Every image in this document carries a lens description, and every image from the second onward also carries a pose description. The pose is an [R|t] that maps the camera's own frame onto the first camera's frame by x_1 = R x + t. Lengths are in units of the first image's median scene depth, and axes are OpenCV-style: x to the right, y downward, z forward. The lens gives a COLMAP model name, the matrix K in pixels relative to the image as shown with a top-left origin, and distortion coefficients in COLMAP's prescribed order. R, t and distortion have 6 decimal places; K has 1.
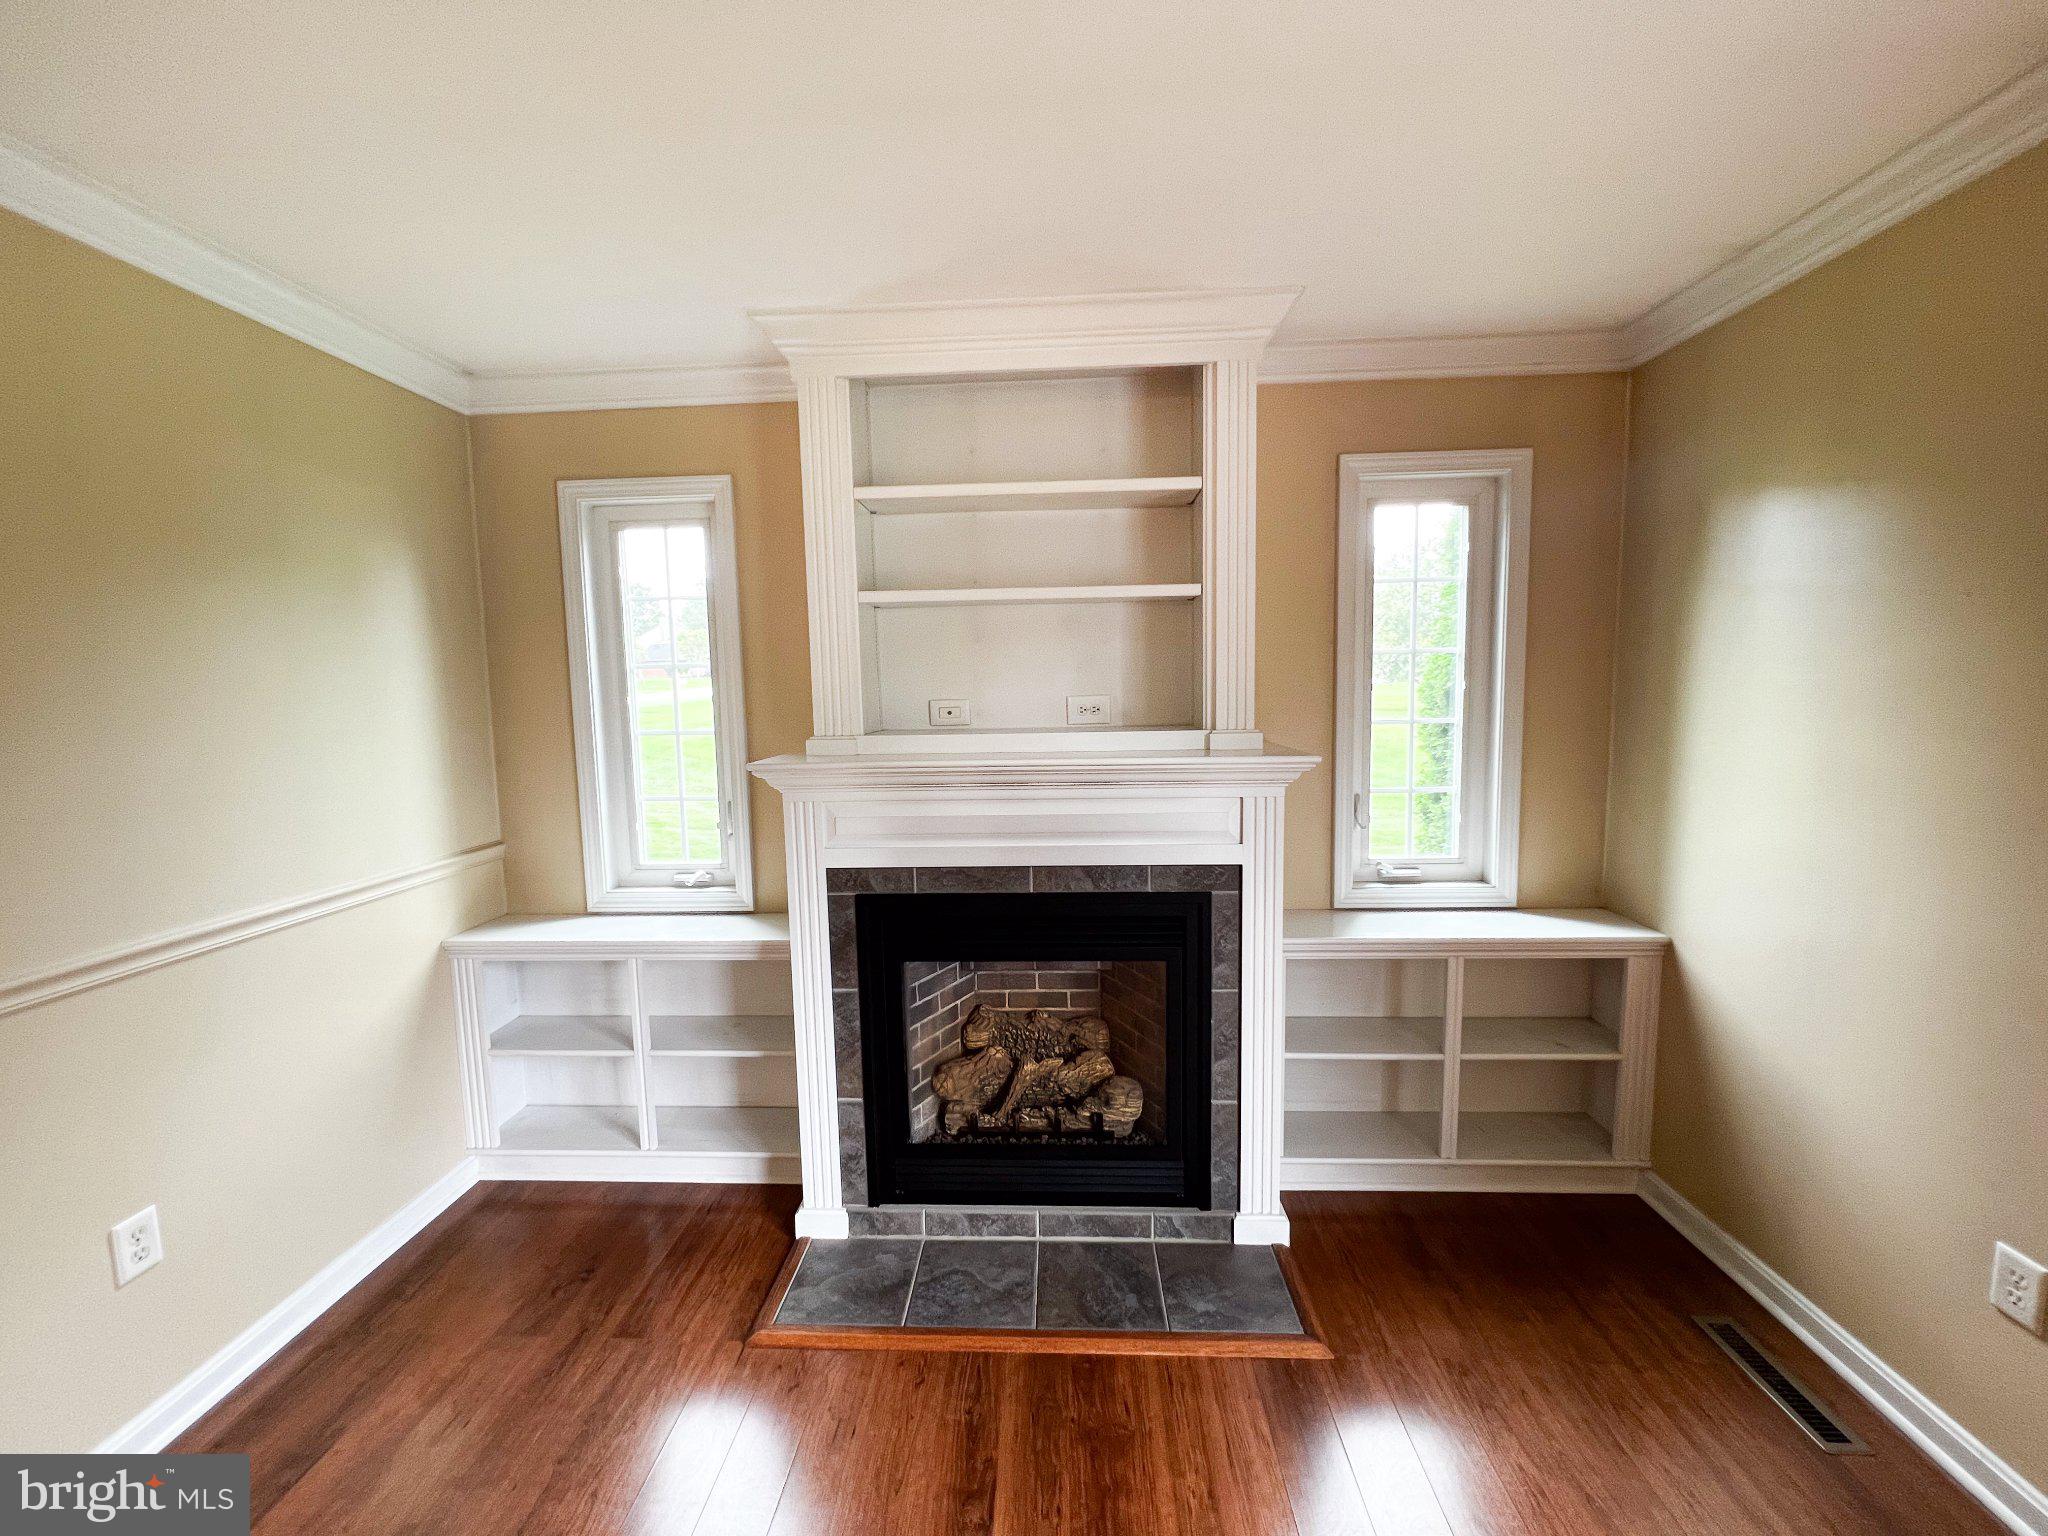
lens RADIAL K [[820.6, 0, 1023.3], [0, 820.6, 765.6], [0, 0, 1]] dist [-0.001705, -0.000024]
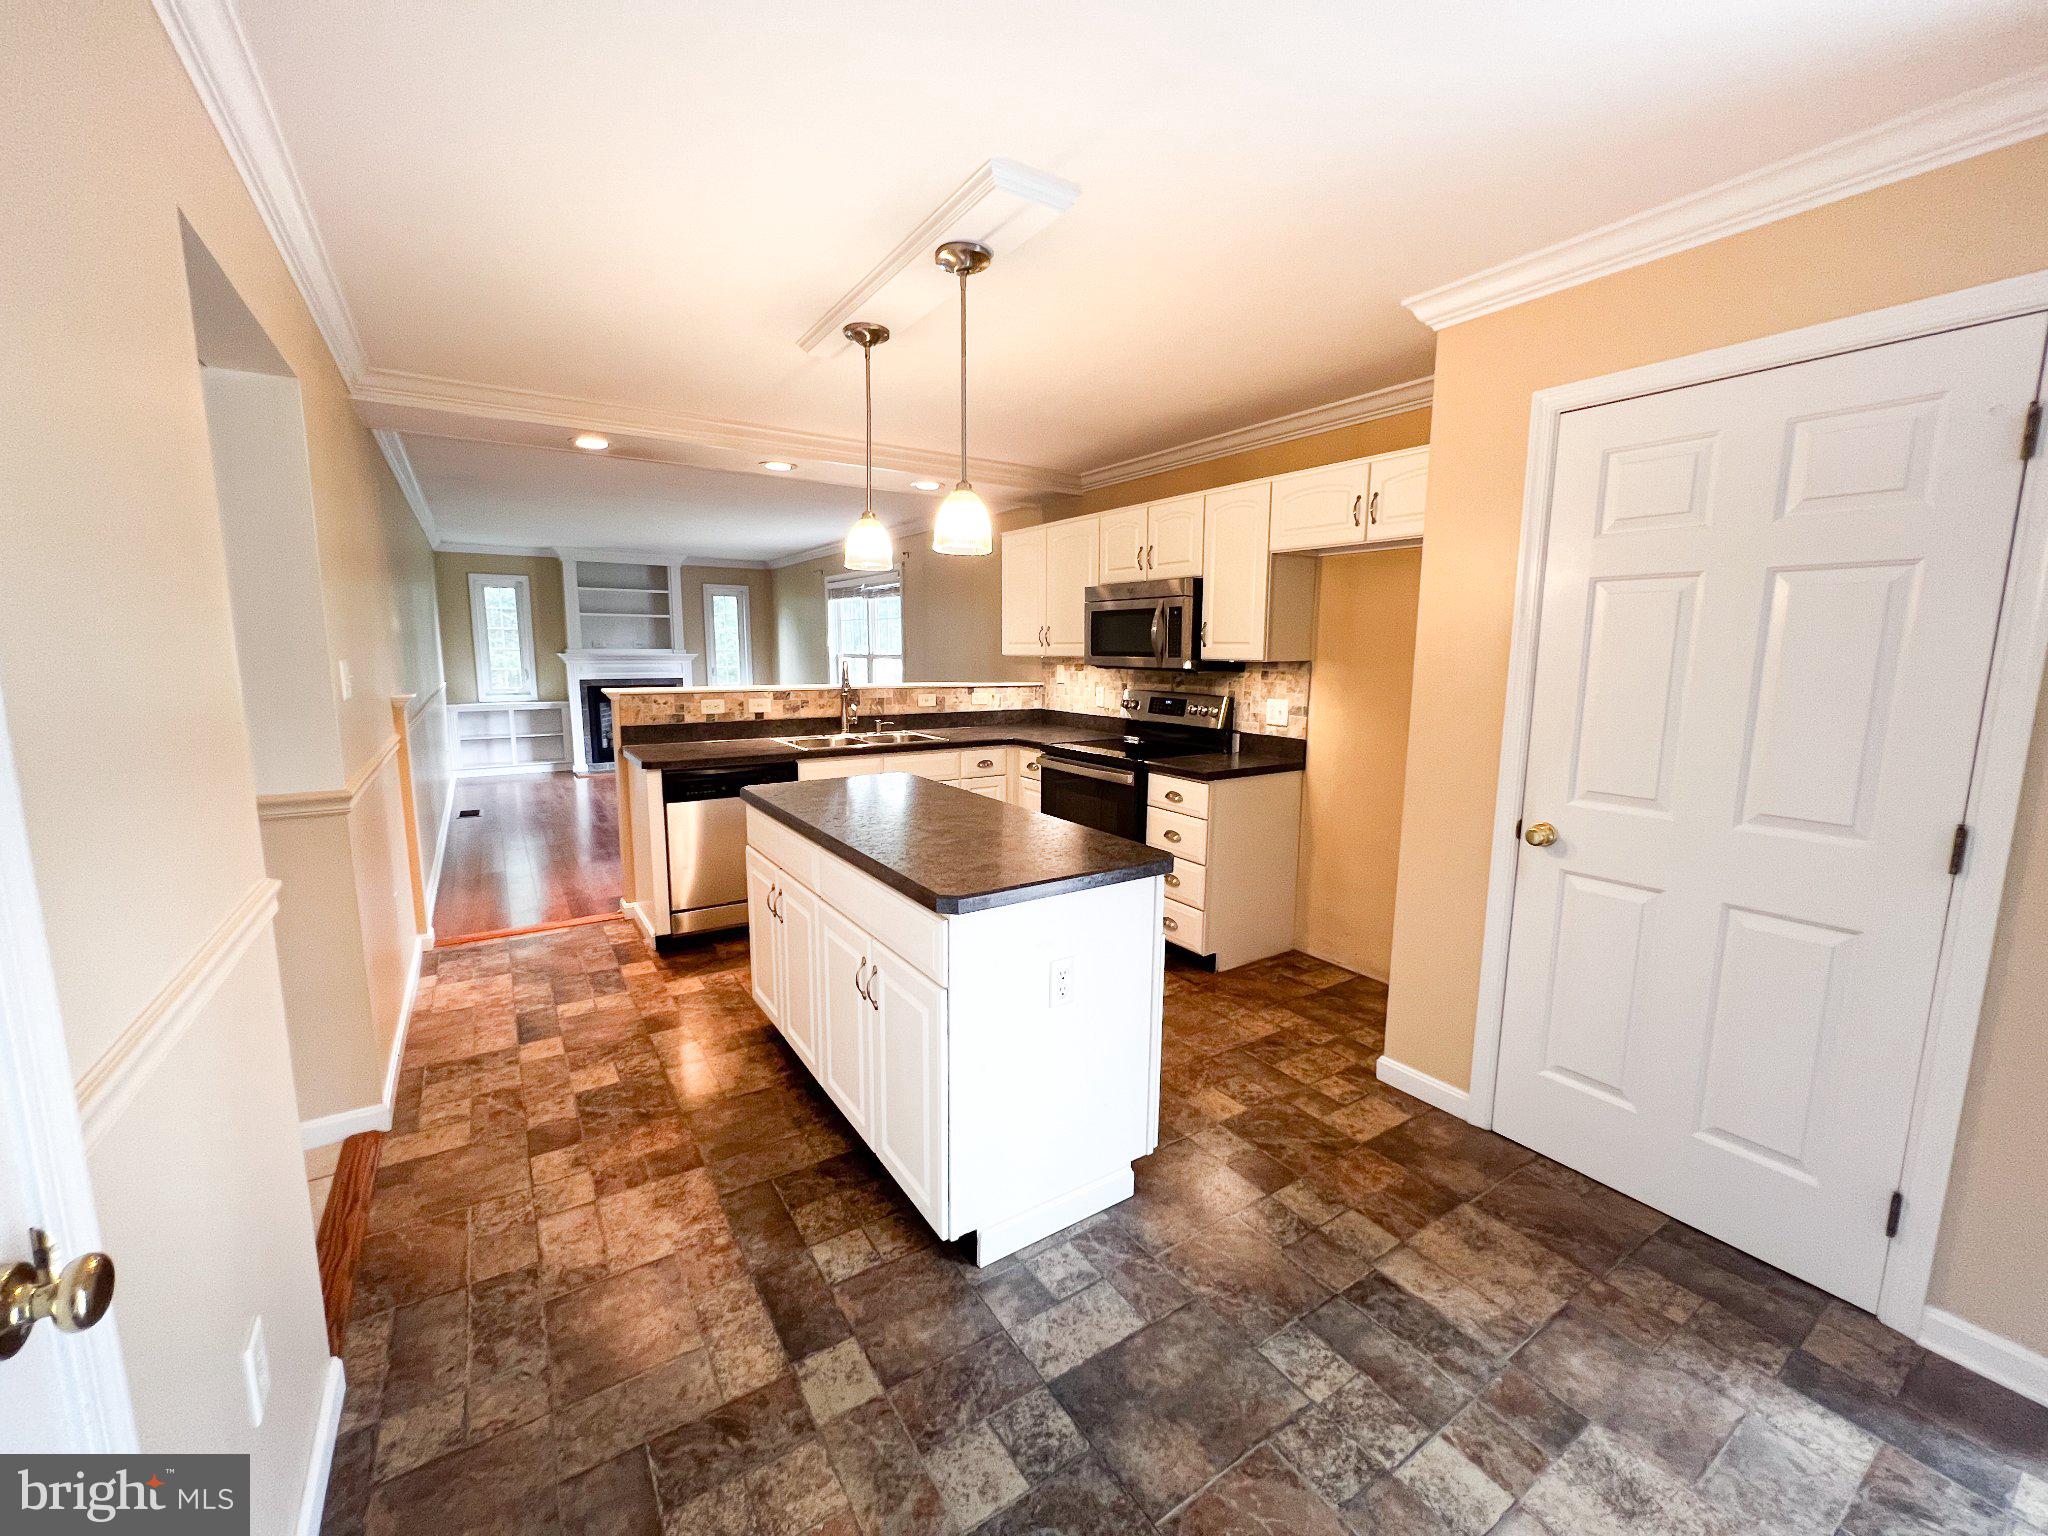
lens RADIAL K [[822.8, 0, 1017.0], [0, 822.8, 775.8], [0, 0, 1]] dist [0.003887, 0.000210]
pose [[0.804119, -0.066539, 0.590732, -0.905746], [0.041561, 0.997577, 0.055792, 0.446895], [-0.593013, -0.020312, 0.804937, -3.523241]]
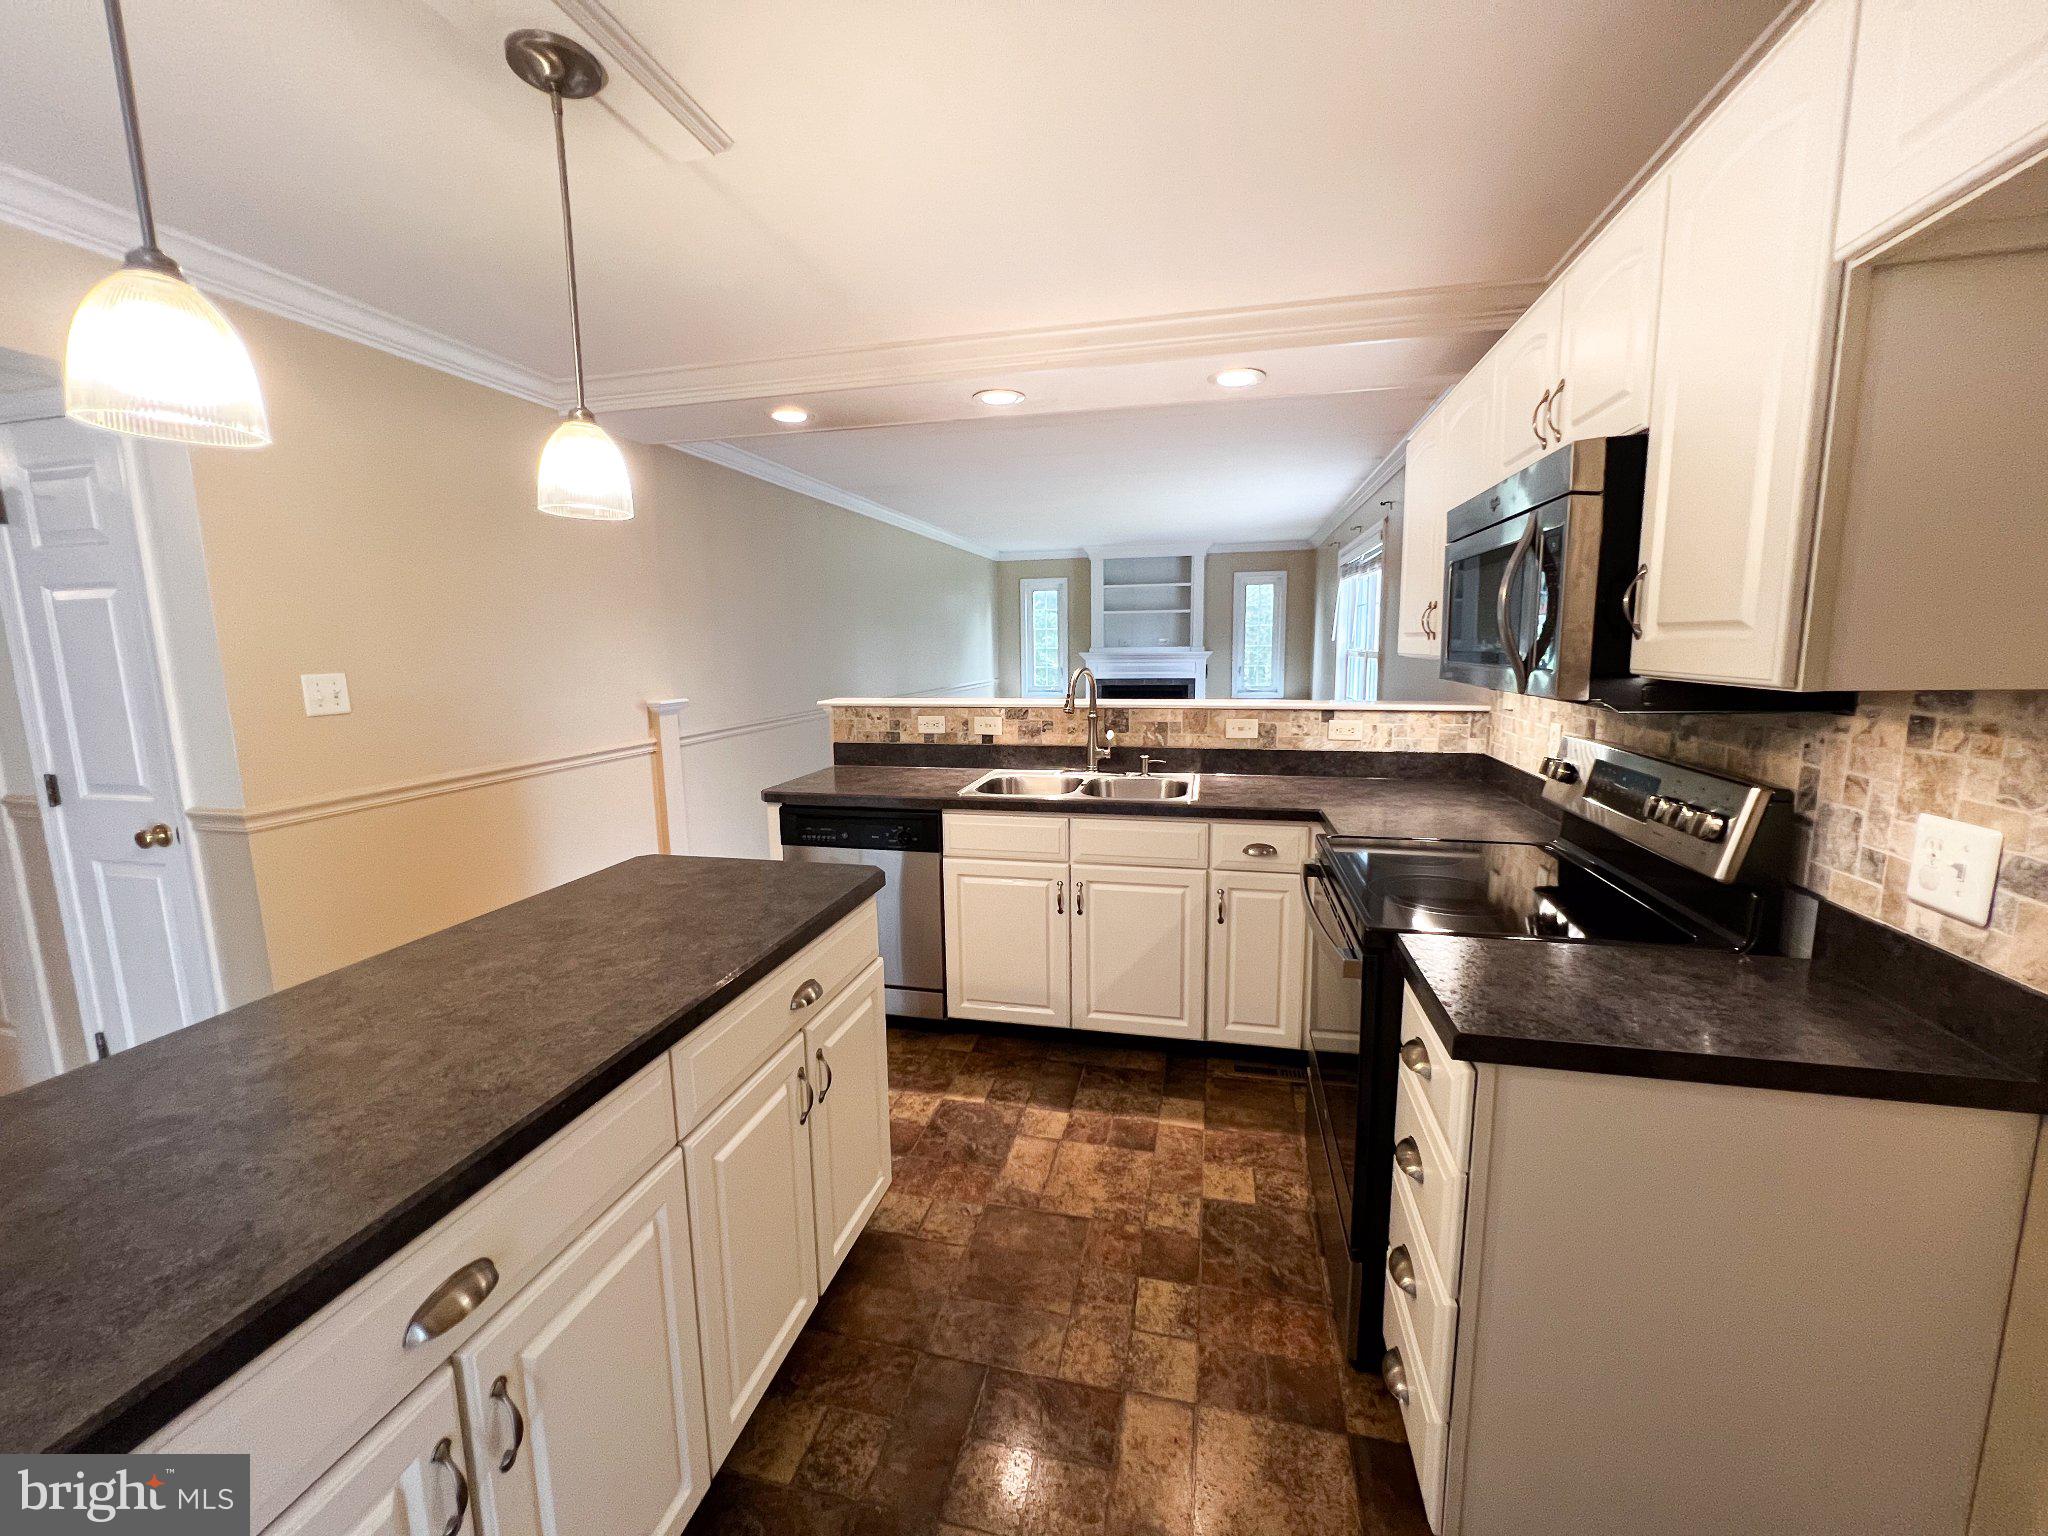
lens RADIAL K [[820.6, 0, 1027.6], [0, 820.6, 766.1], [0, 0, 1]] dist [-0.001705, -0.000024]
pose [[0.984934, 0.033043, -0.169746, 0.131542], [-0.025491, 0.998594, 0.046476, 0.362947], [0.171043, -0.041449, 0.984391, -3.008673]]
